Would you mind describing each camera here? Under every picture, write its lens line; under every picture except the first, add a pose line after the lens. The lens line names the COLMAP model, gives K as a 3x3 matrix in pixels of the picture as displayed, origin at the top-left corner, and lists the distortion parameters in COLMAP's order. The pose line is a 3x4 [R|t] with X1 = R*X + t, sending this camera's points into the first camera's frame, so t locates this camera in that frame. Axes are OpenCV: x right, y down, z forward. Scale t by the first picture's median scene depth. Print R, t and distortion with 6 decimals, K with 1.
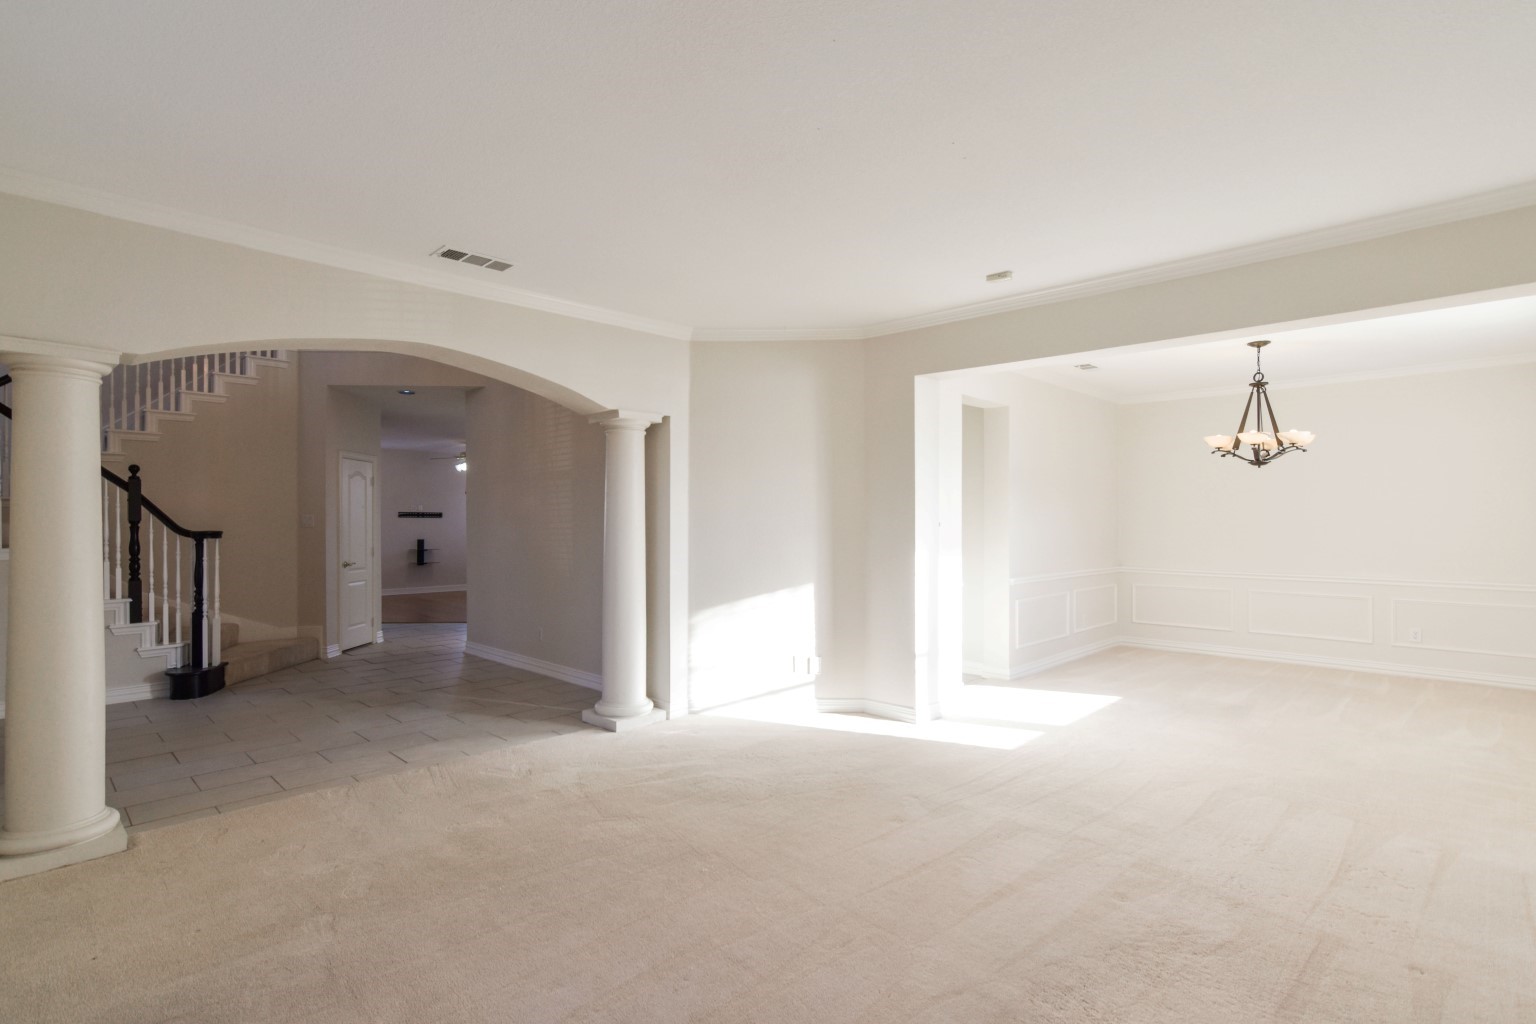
lens RADIAL K [[764.4, 0, 761.7], [0, 764.4, 507.6], [0, 0, 1]] dist [0.004967, 0.001230]
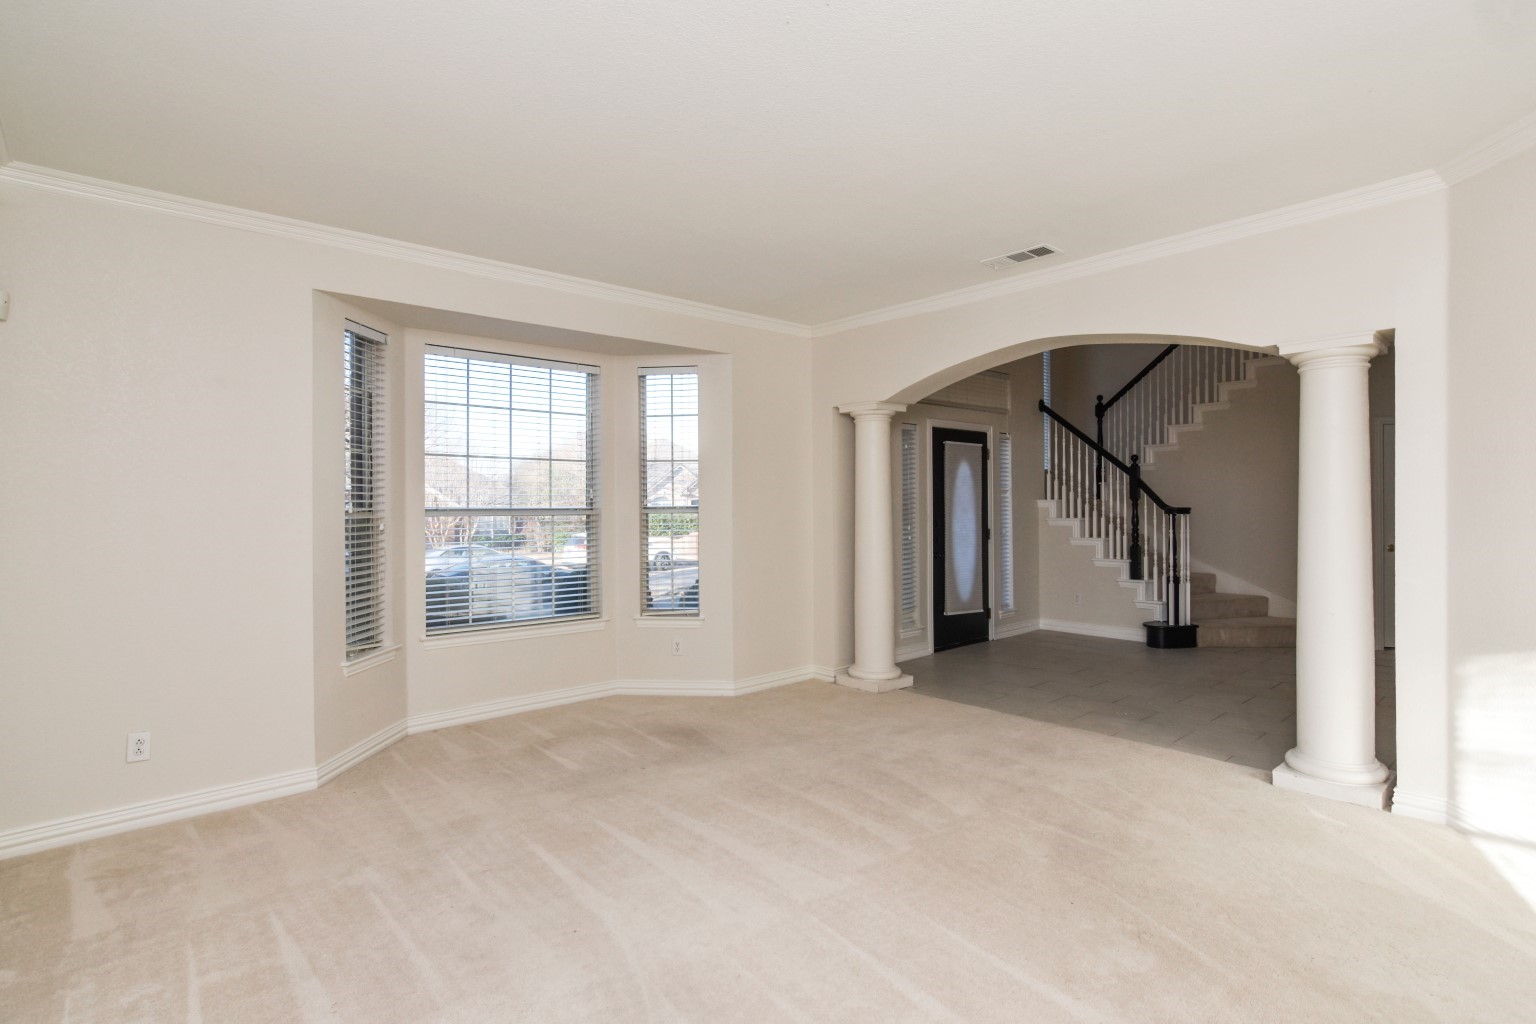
lens RADIAL K [[764.4, 0, 761.7], [0, 764.4, 507.6], [0, 0, 1]] dist [0.004967, 0.001230]
pose [[-0.060365, 0.012121, -0.998103, 0.480953], [0.020546, 0.999730, 0.010898, 0.005470], [0.997965, -0.019849, -0.060598, 0.464080]]
